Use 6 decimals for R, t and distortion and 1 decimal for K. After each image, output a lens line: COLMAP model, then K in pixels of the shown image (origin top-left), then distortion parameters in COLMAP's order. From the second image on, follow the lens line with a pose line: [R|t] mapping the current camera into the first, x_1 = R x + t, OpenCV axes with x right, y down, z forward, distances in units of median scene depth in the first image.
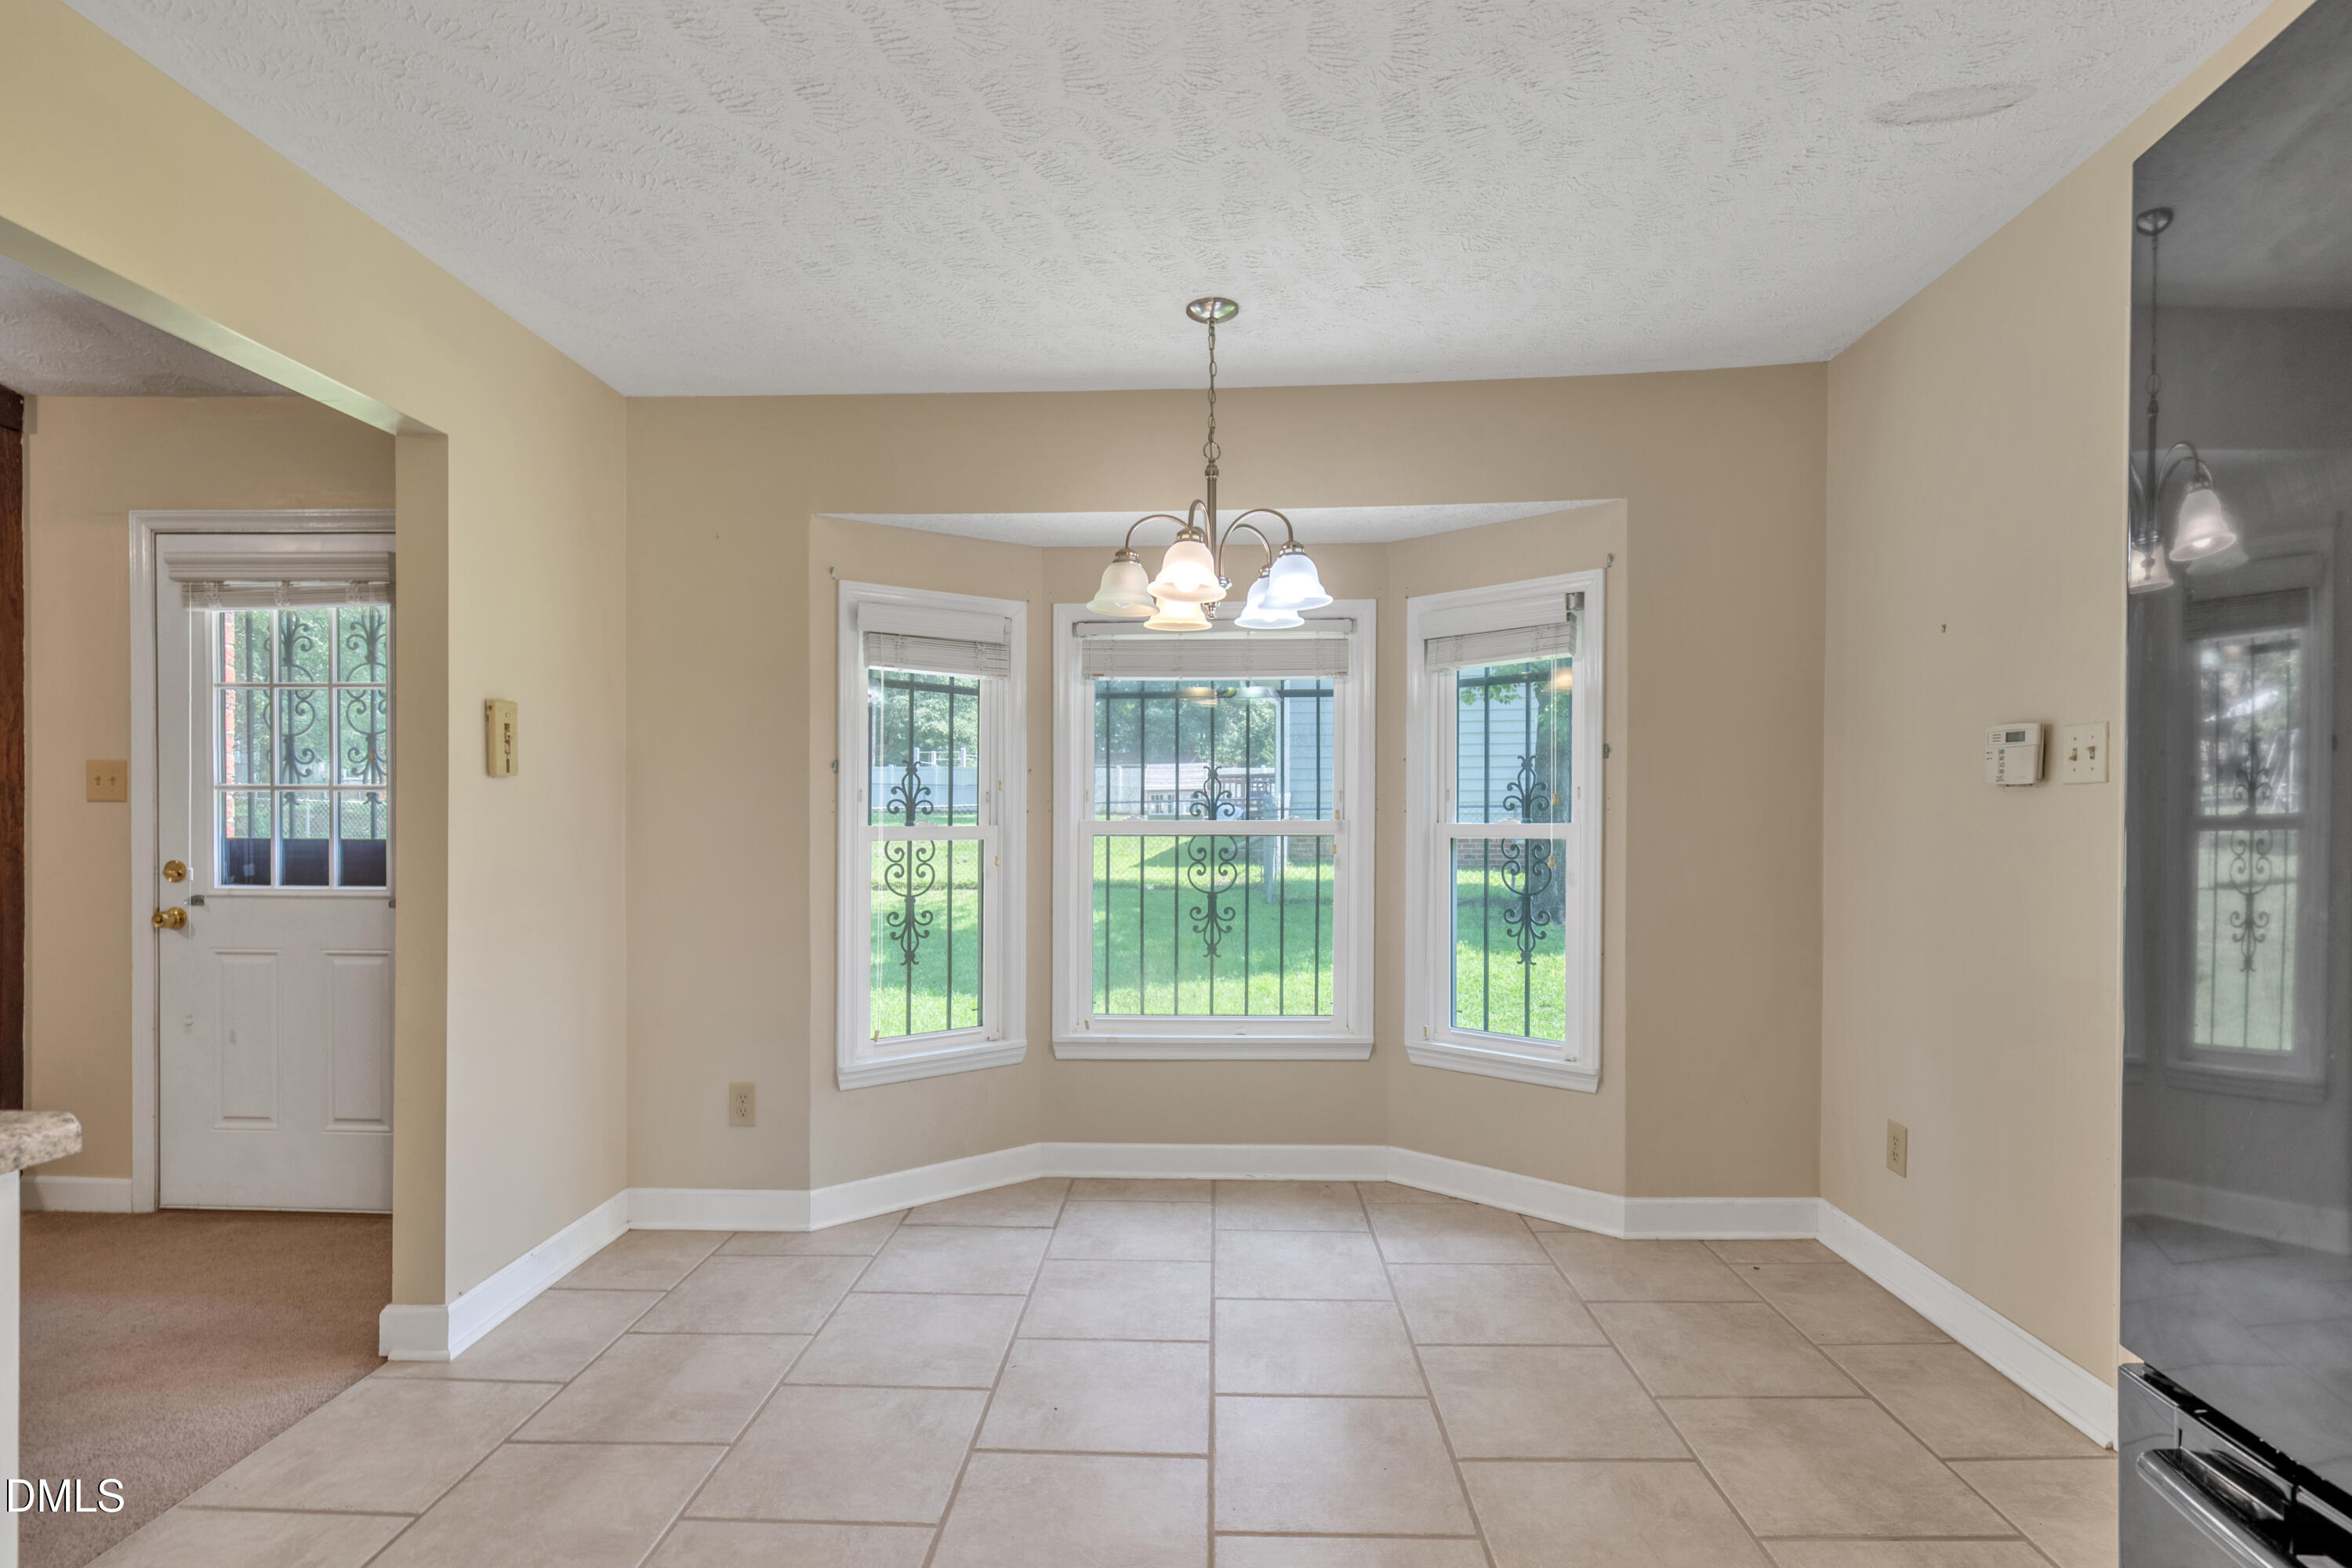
lens RADIAL K [[1103.0, 0, 1182.1], [0, 1103.0, 810.9], [0, 0, 1]] dist [-0.015182, -0.000240]
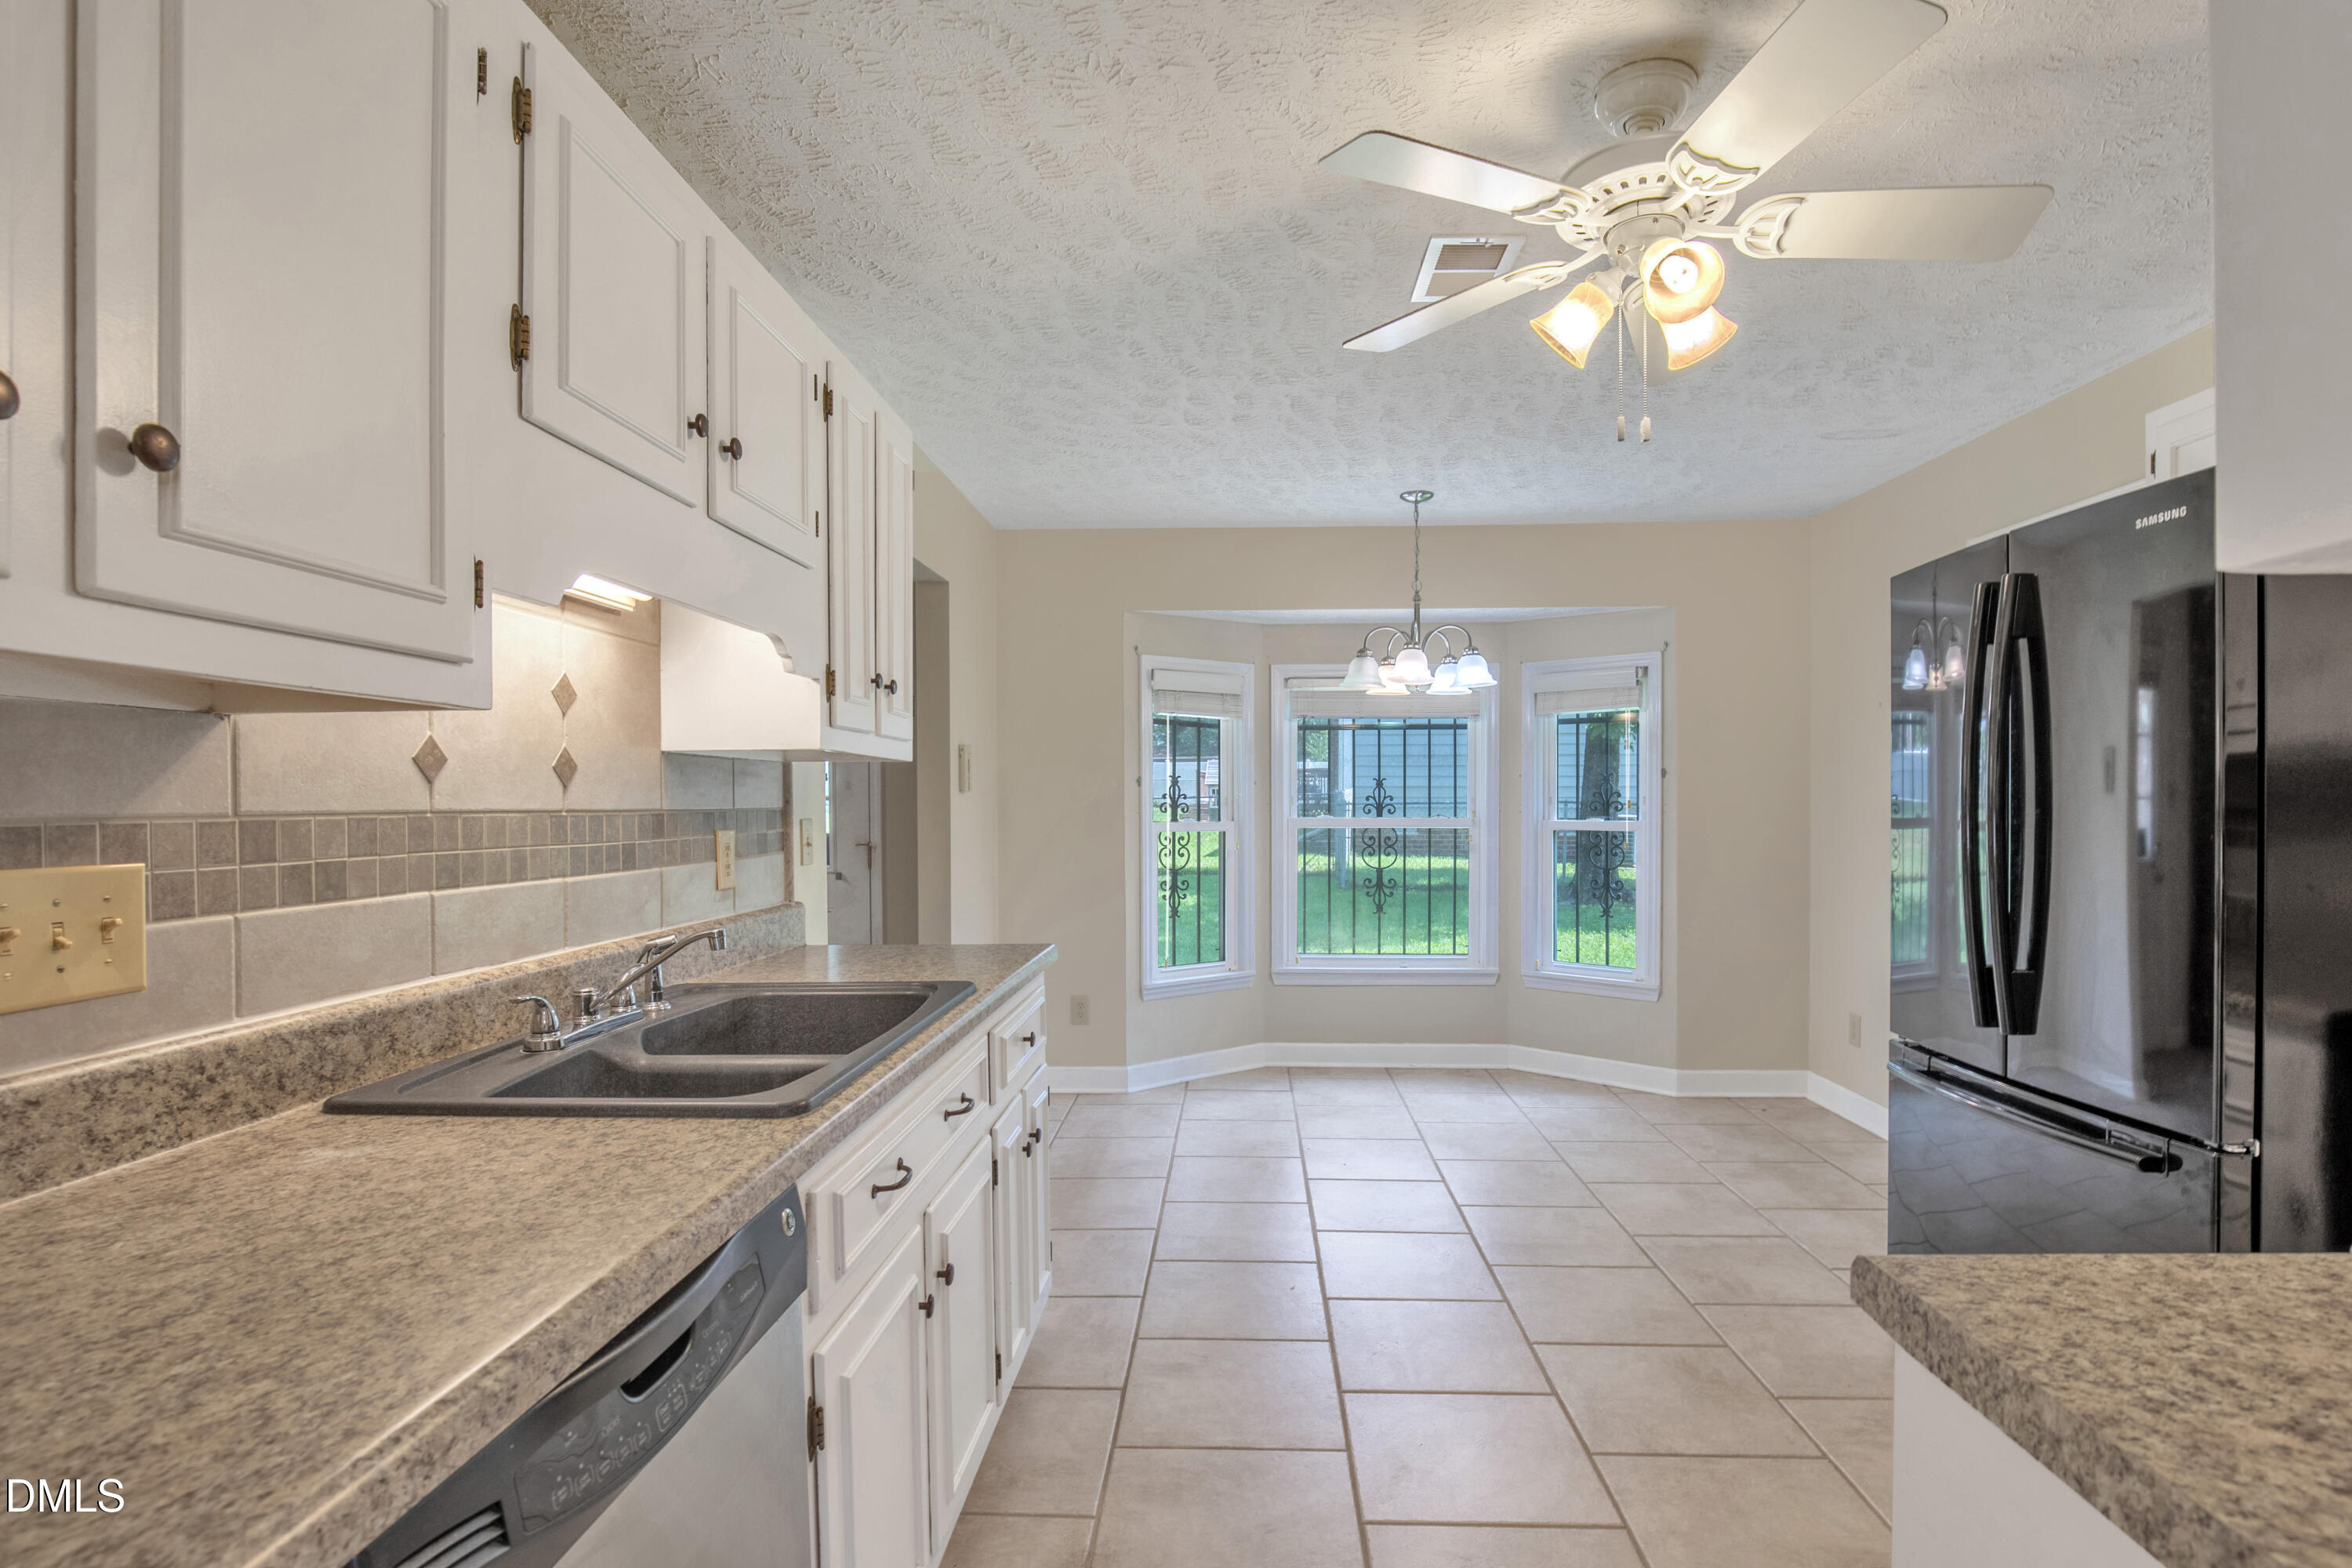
lens RADIAL K [[1103.8, 0, 1196.8], [0, 1103.8, 795.6], [0, 0, 1]] dist [-0.023014, 0.000147]
pose [[0.999885, -0.000640, -0.015155, -0.214556], [0.000532, 0.999975, -0.007120, -0.010315], [0.015159, 0.007111, 0.999860, -0.477777]]
